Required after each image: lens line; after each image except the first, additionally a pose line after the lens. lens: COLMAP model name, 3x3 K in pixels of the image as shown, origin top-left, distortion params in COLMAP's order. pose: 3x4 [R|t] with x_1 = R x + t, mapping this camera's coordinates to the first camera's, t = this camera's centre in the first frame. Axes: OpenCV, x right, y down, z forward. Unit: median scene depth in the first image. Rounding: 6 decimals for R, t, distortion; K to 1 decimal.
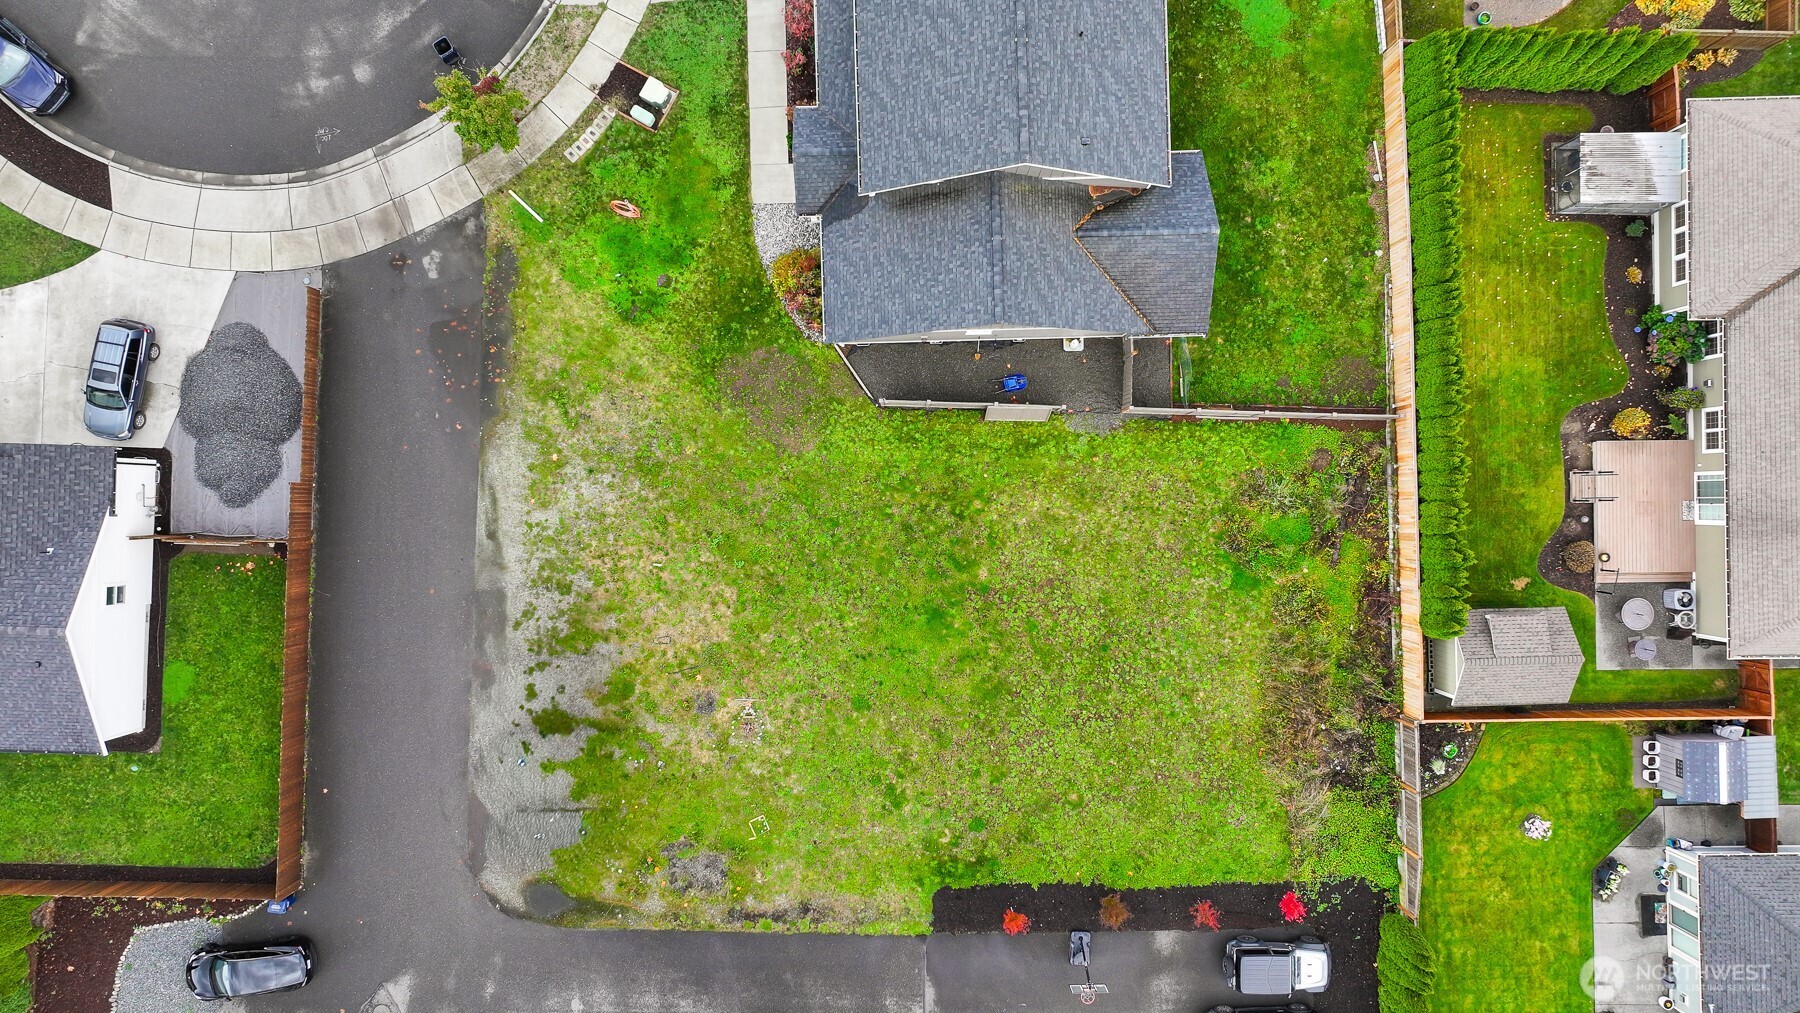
lens RADIAL K [[1261.6, 0, 909.3], [0, 1261.6, 506.9], [0, 0, 1]] dist [0.005287, 0.009762]
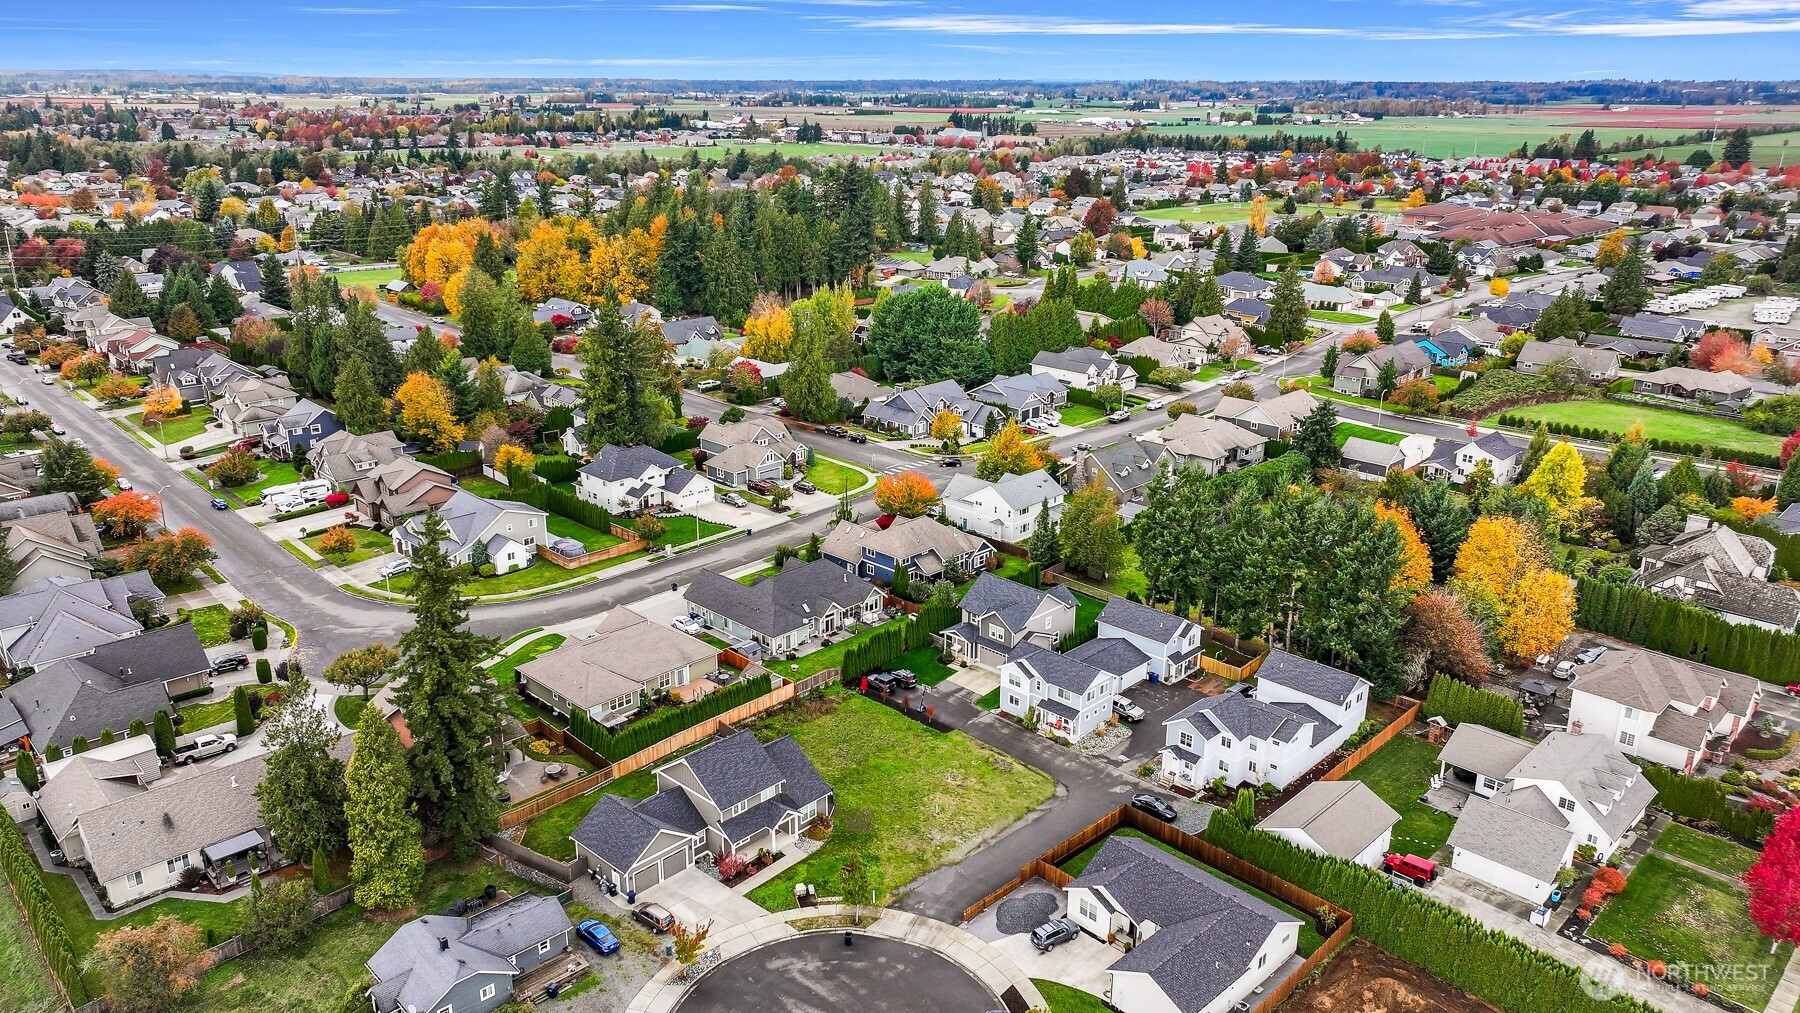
lens RADIAL K [[1261.6, 0, 909.3], [0, 1261.6, 506.9], [0, 0, 1]] dist [0.005287, 0.009762]
pose [[-0.713892, -0.231225, 0.660979, -1.721057], [0.700123, -0.217323, 0.680146, -1.617720], [-0.013620, 0.948317, 0.317031, -0.415927]]
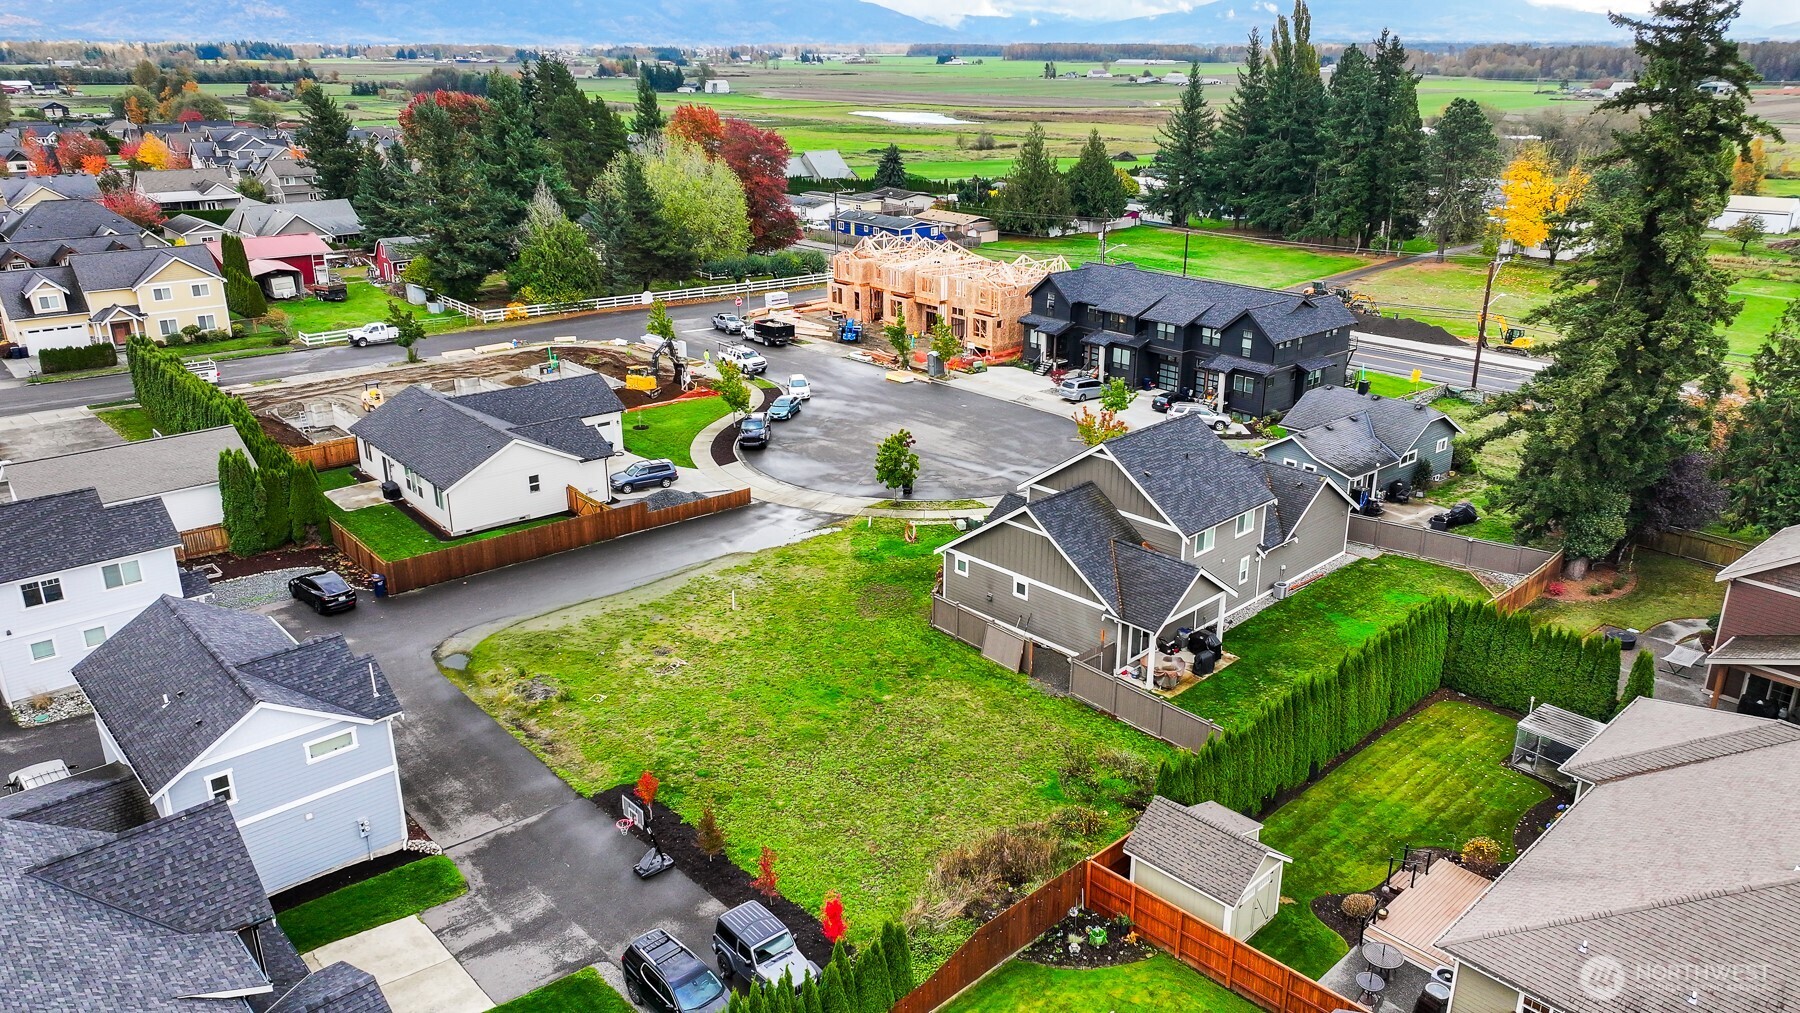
lens RADIAL K [[1261.6, 0, 909.3], [0, 1261.6, 506.9], [0, 0, 1]] dist [0.005287, 0.009762]
pose [[0.674728, 0.250005, -0.694434, 0.836198], [-0.738046, 0.235522, -0.632312, 0.732259], [0.005473, 0.939163, 0.343428, 0.435419]]
